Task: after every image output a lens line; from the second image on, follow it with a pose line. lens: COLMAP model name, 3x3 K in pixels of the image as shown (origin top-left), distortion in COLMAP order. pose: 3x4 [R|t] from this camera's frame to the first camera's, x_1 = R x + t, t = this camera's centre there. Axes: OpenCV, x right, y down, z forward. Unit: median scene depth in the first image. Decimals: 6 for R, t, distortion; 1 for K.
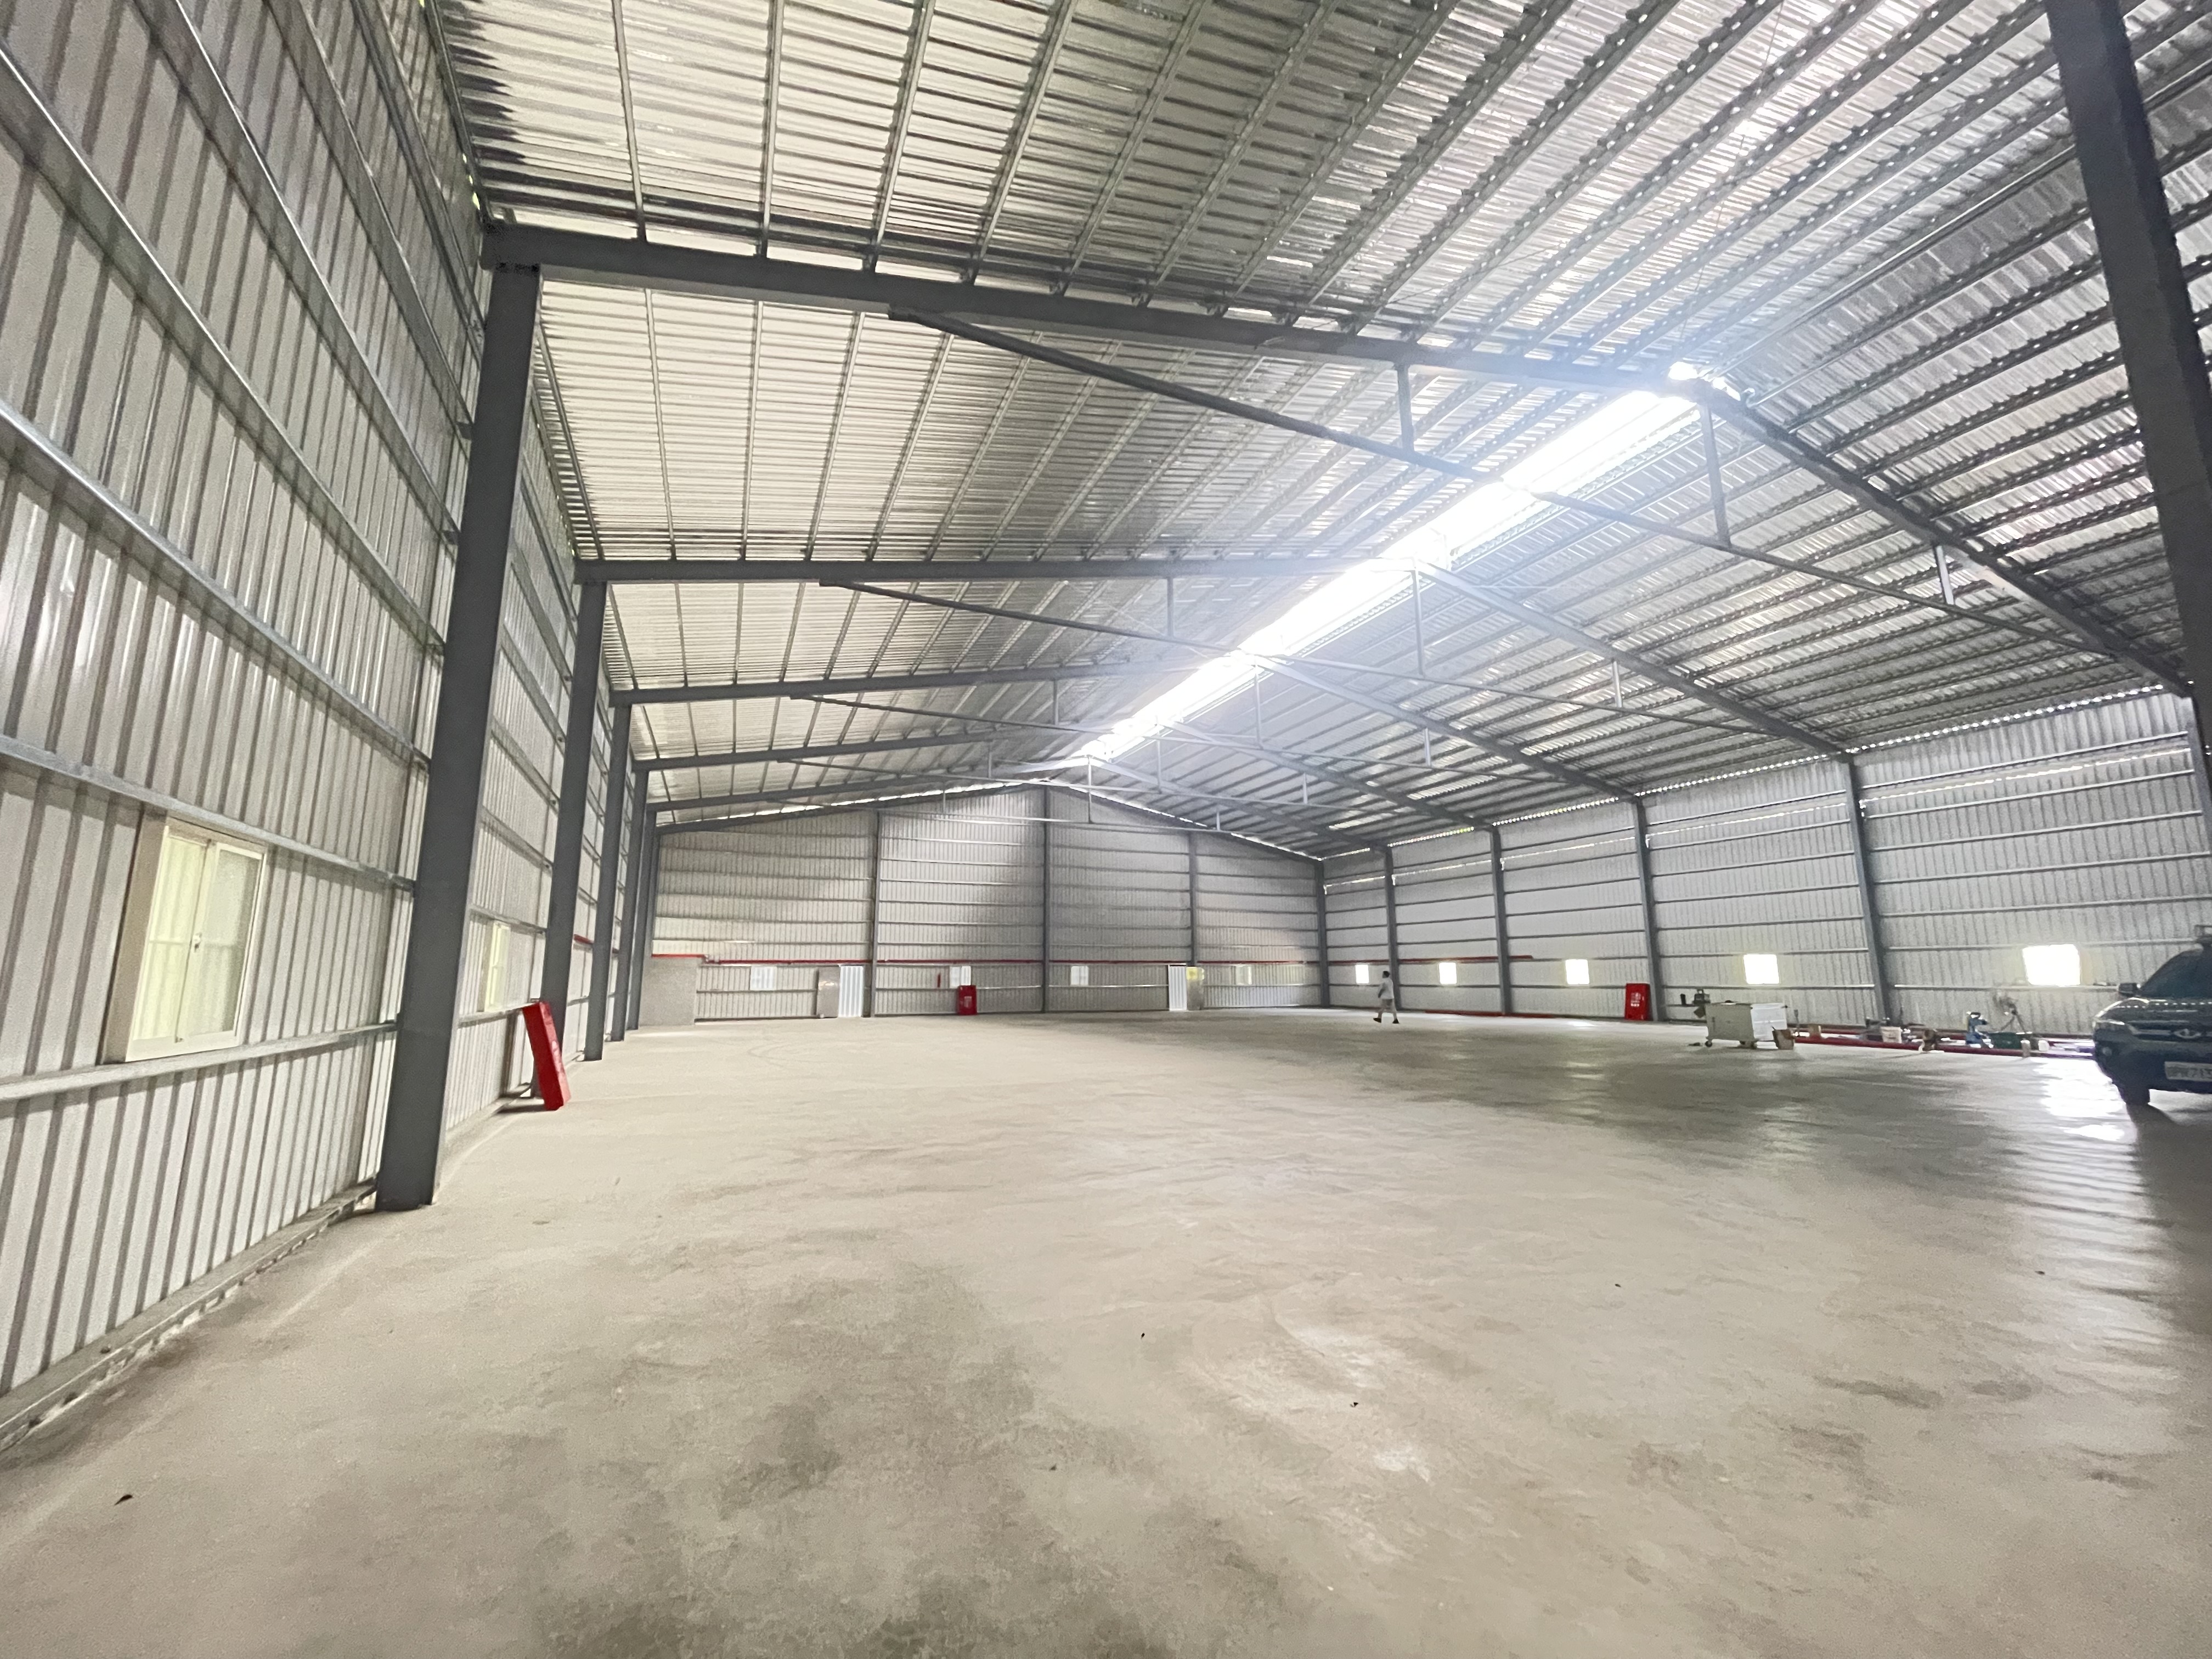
lens RADIAL K [[924.8, 0, 1106.0], [0, 924.8, 829.5], [0, 0, 1]] dist [0.000892, 0.000041]
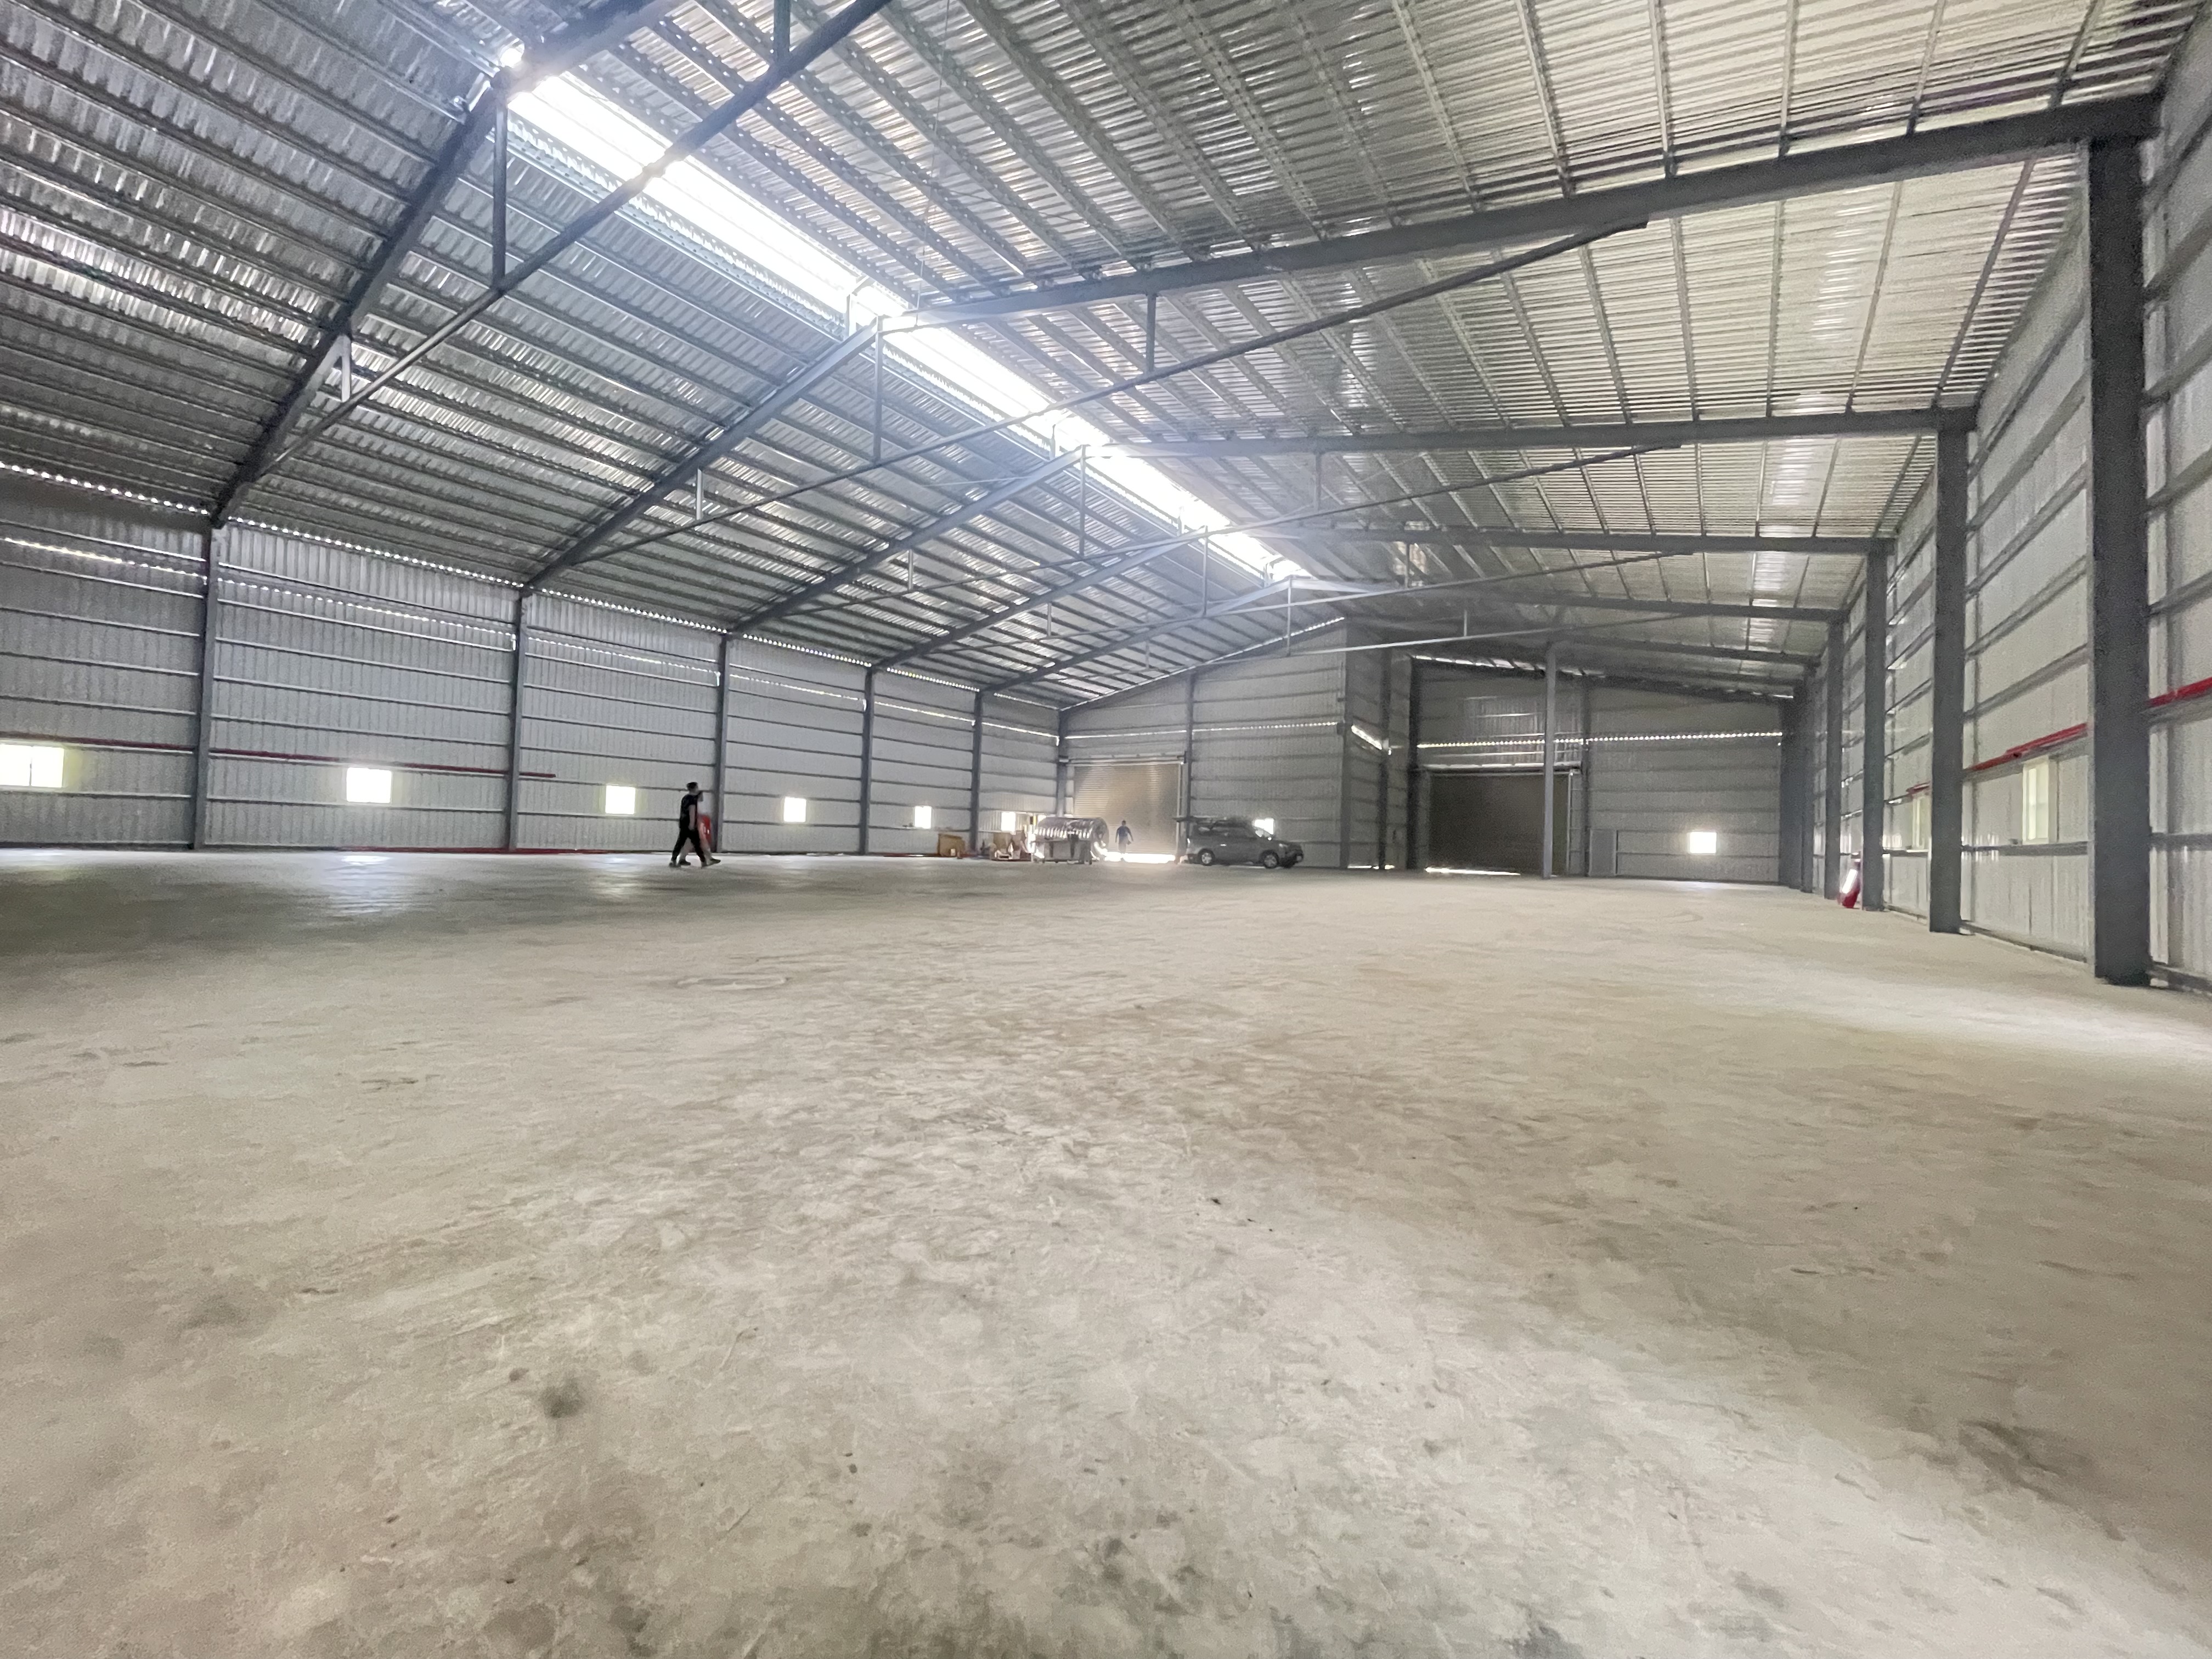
lens RADIAL K [[924.8, 0, 1106.0], [0, 924.8, 829.5], [0, 0, 1]] dist [0.000892, 0.000041]
pose [[-0.522219, -0.018068, 0.852620, -0.515574], [-0.183070, 0.978843, -0.091386, 0.194625], [-0.832930, -0.203813, -0.514478, 1.168669]]
